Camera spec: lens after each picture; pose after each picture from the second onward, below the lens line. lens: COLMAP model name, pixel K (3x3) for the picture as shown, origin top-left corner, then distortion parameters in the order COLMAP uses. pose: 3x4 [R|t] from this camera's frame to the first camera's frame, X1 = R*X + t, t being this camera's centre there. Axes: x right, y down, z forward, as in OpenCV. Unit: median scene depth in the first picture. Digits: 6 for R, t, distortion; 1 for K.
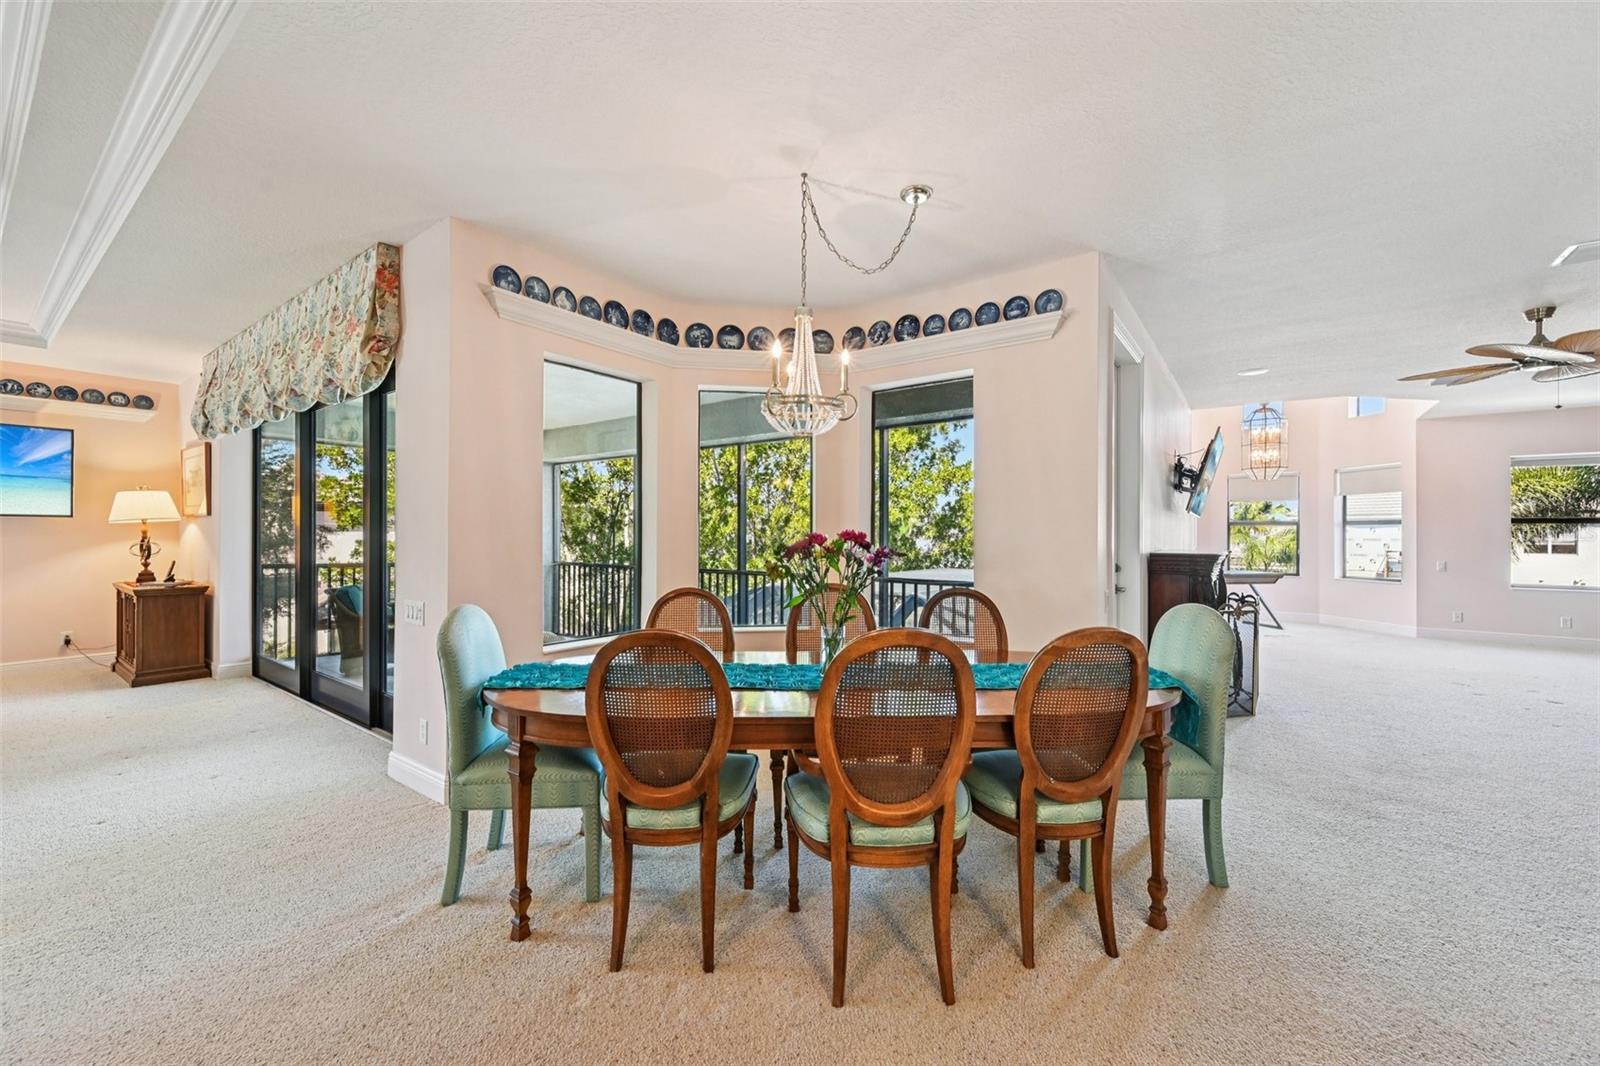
lens RADIAL K [[638.5, 0, 807.4], [0, 638.5, 533.1], [0, 0, 1]] dist [-0.002815, -0.000213]
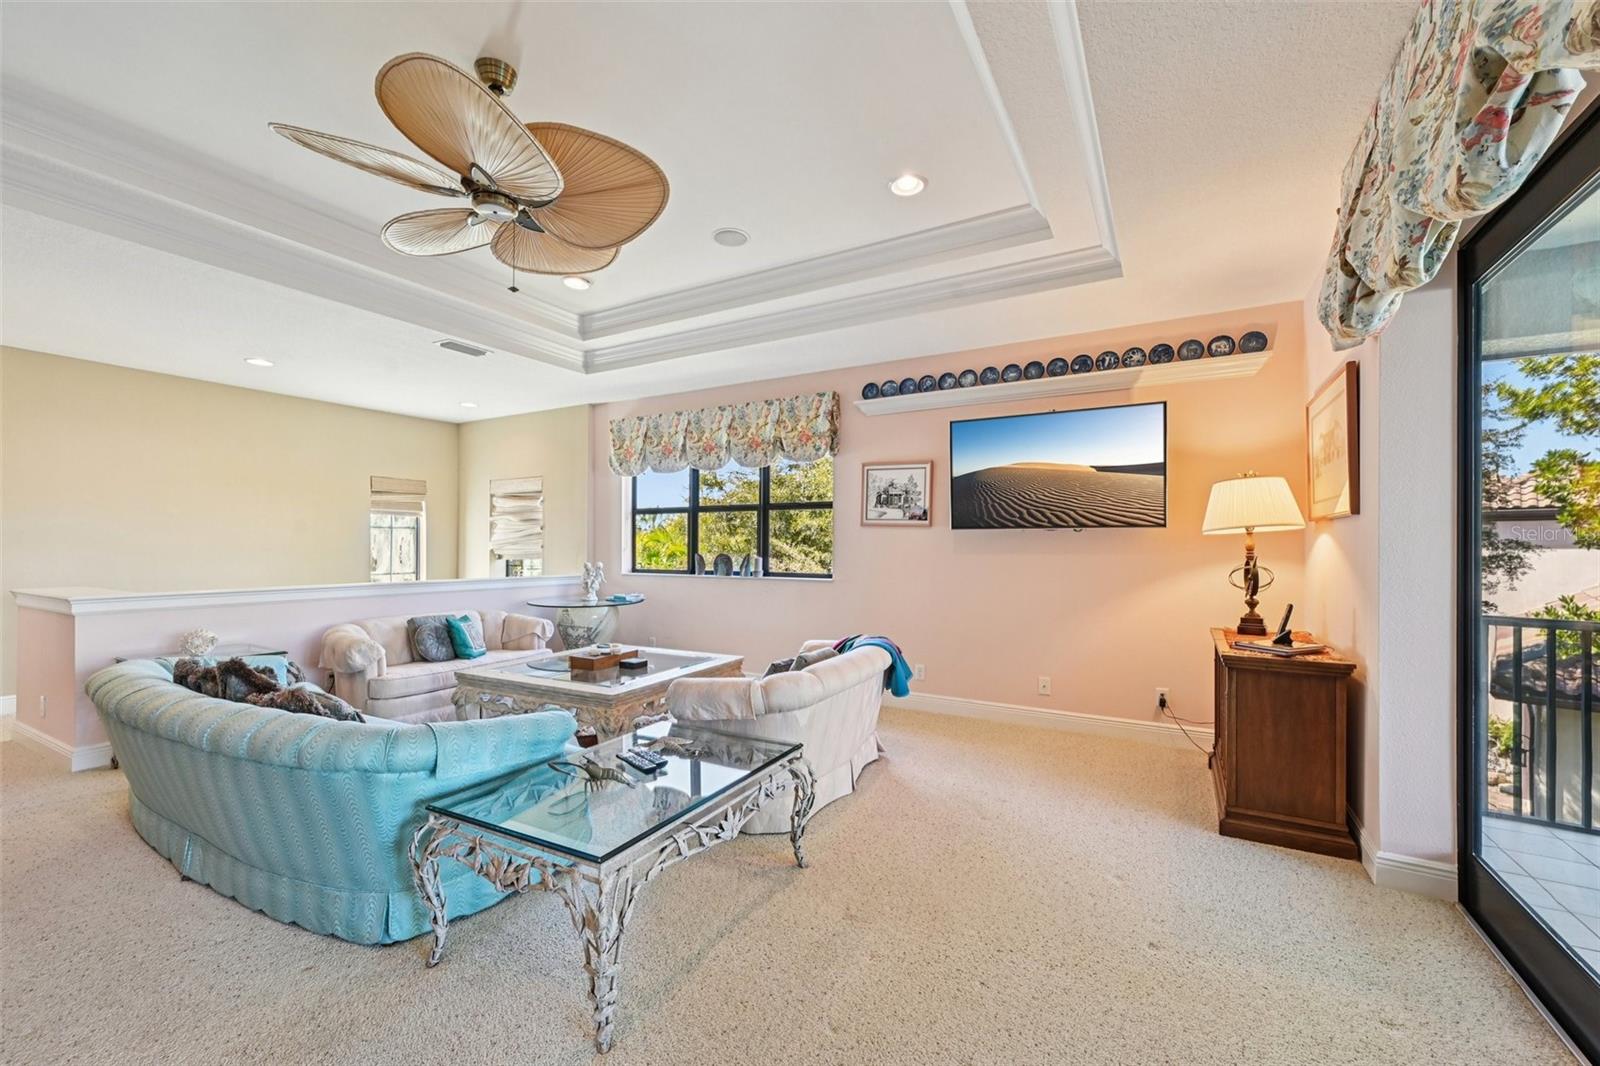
lens RADIAL K [[638.5, 0, 811.4], [0, 638.5, 541.4], [0, 0, 1]] dist [-0.002815, -0.000213]
pose [[0.114730, -0.006907, -0.993373, -0.500882], [-0.005252, 0.999958, -0.007559, -0.001648], [0.993383, 0.006085, 0.114689, 0.528464]]
